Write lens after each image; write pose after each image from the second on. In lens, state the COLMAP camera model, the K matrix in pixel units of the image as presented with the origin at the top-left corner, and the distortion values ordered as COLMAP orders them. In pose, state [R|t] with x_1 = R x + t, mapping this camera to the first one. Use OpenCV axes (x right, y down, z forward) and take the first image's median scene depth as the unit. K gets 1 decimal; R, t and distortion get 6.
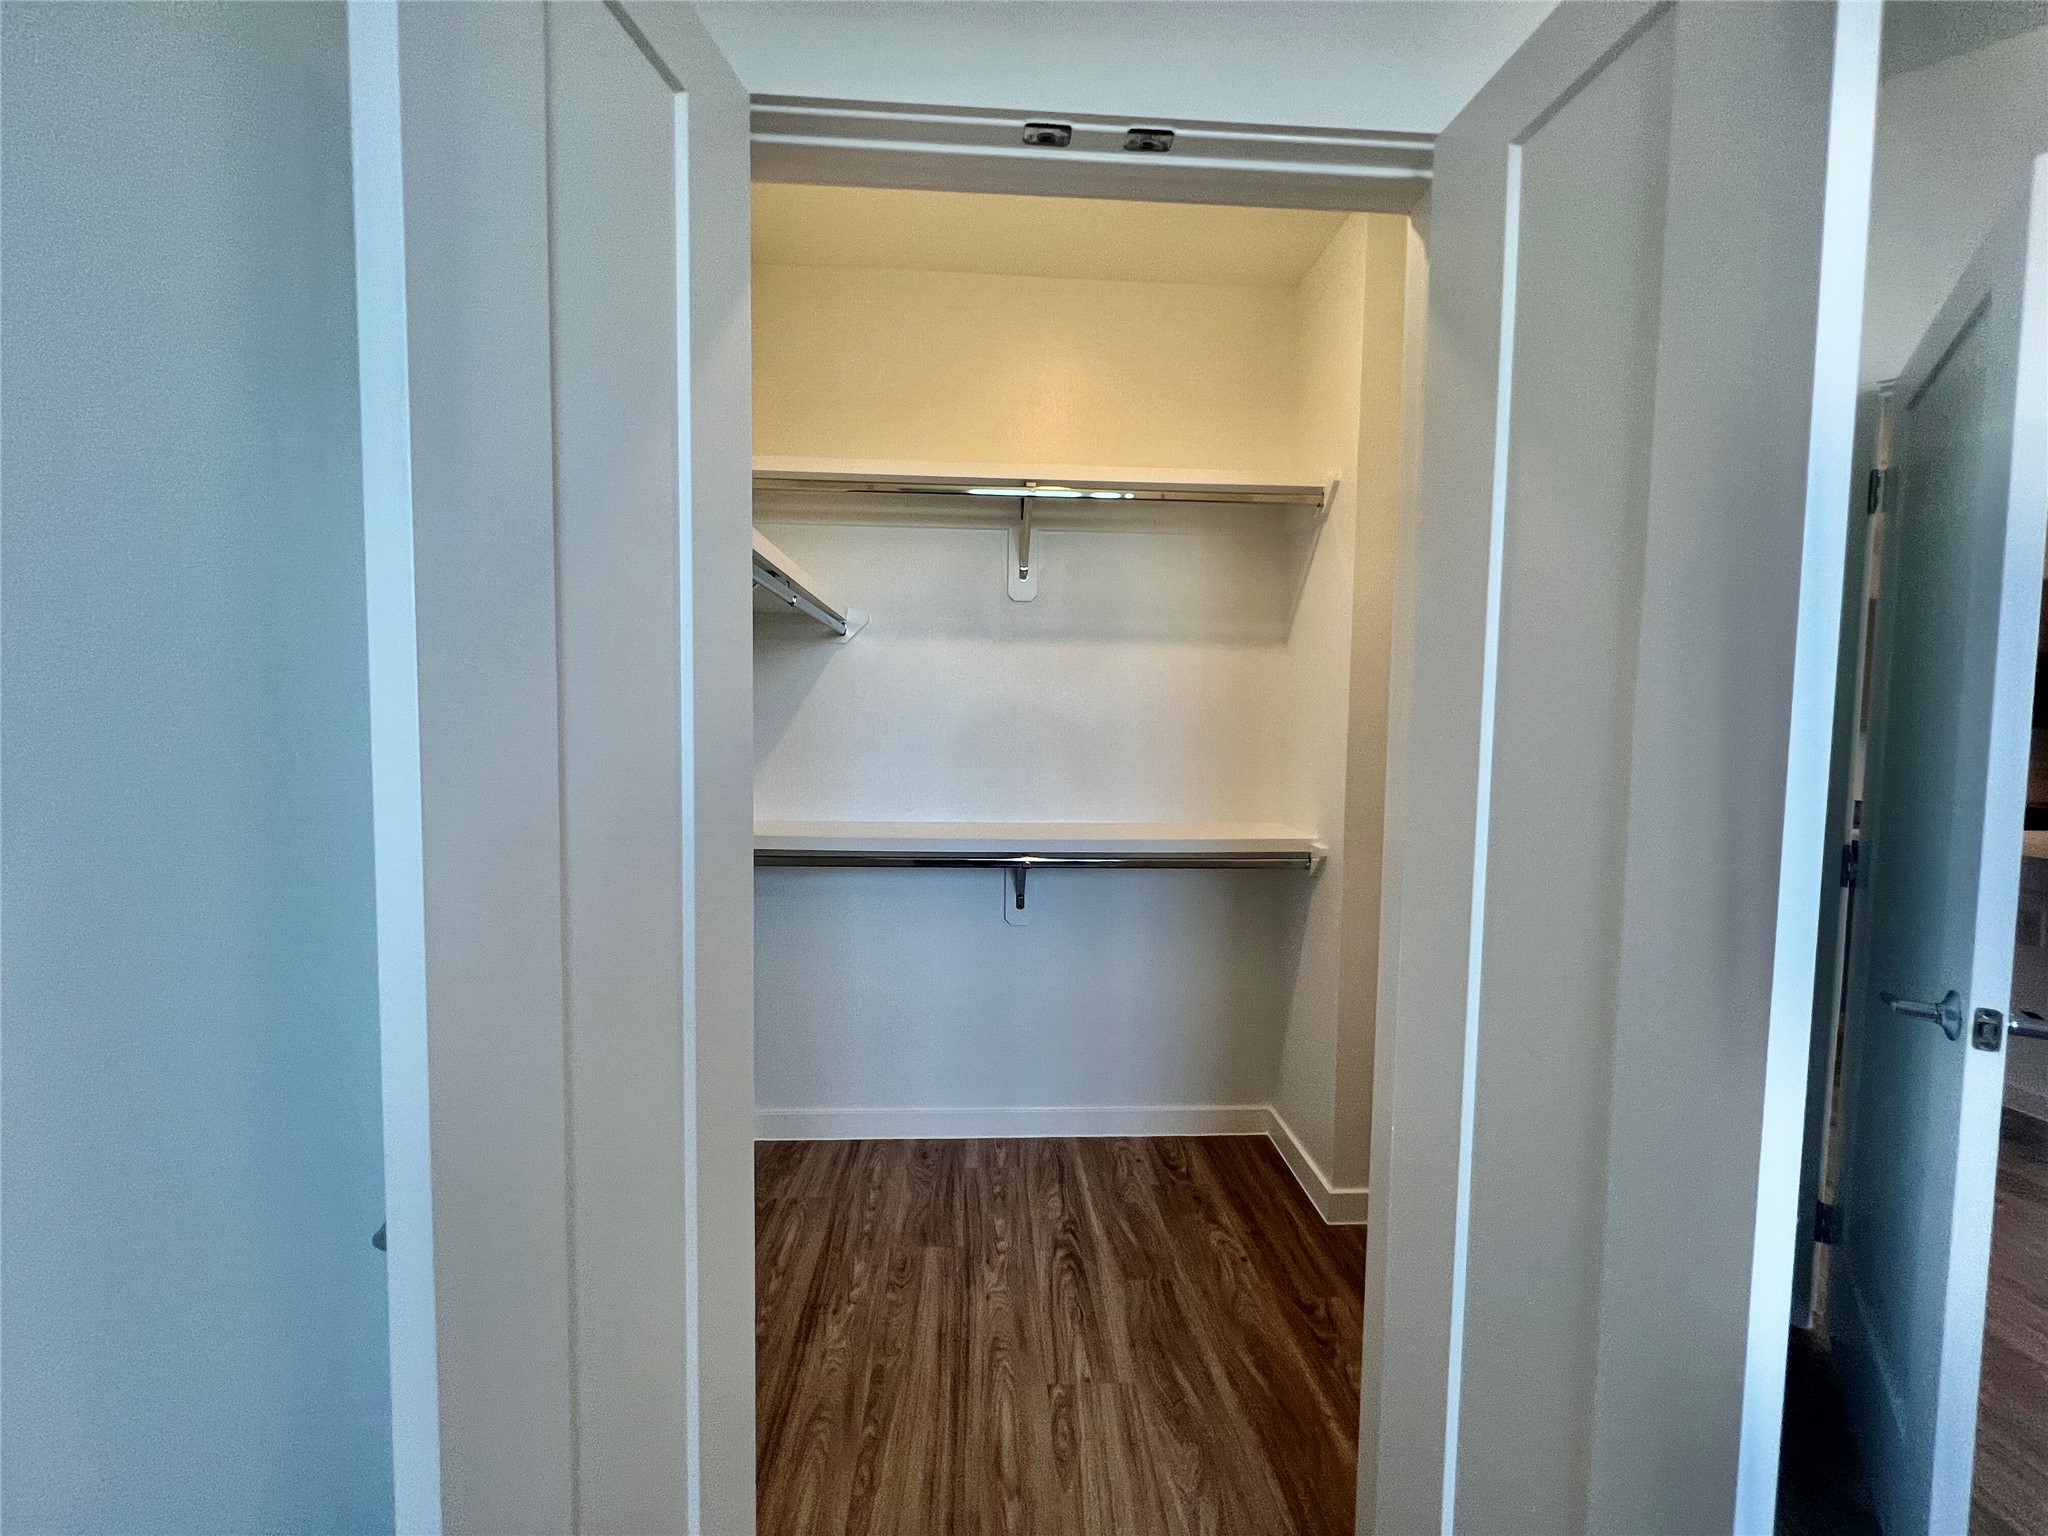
lens RADIAL K [[821.8, 0, 1021.2], [0, 821.8, 763.2], [0, 0, 1]] dist [-0.002451, 0.000459]
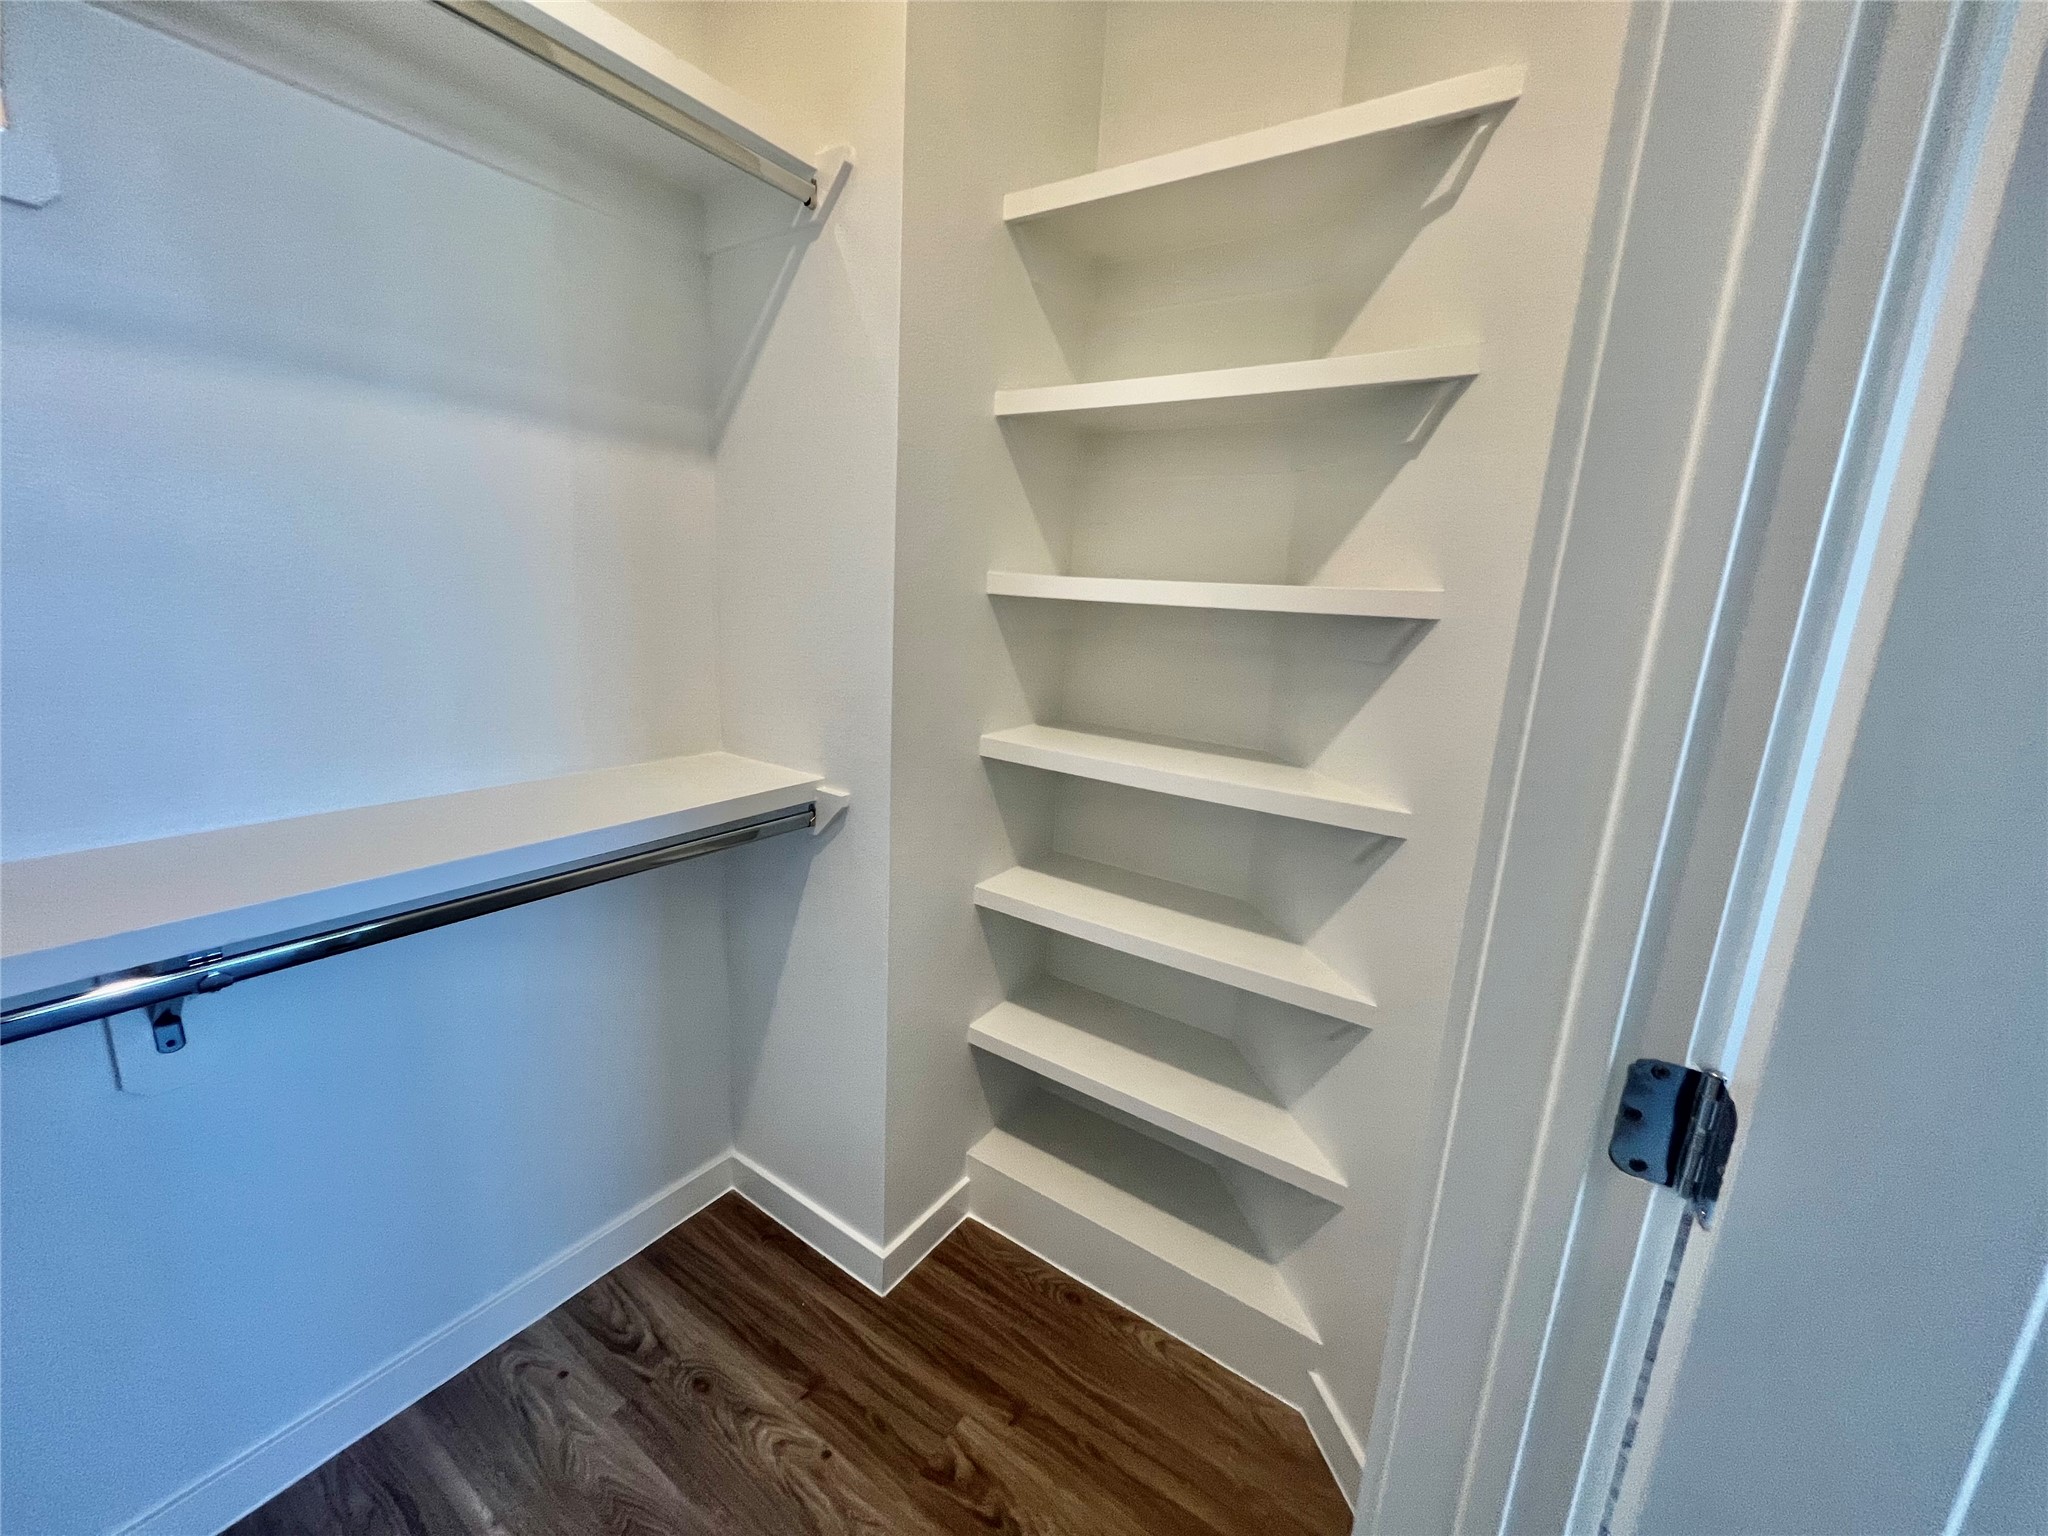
lens RADIAL K [[821.8, 0, 1033.8], [0, 821.8, 768.3], [0, 0, 1]] dist [-0.002451, 0.000459]
pose [[0.602768, -0.155095, 0.782698, -0.044095], [0.002152, 0.981240, 0.192779, -0.040664], [-0.797913, -0.114517, 0.591794, 0.488289]]
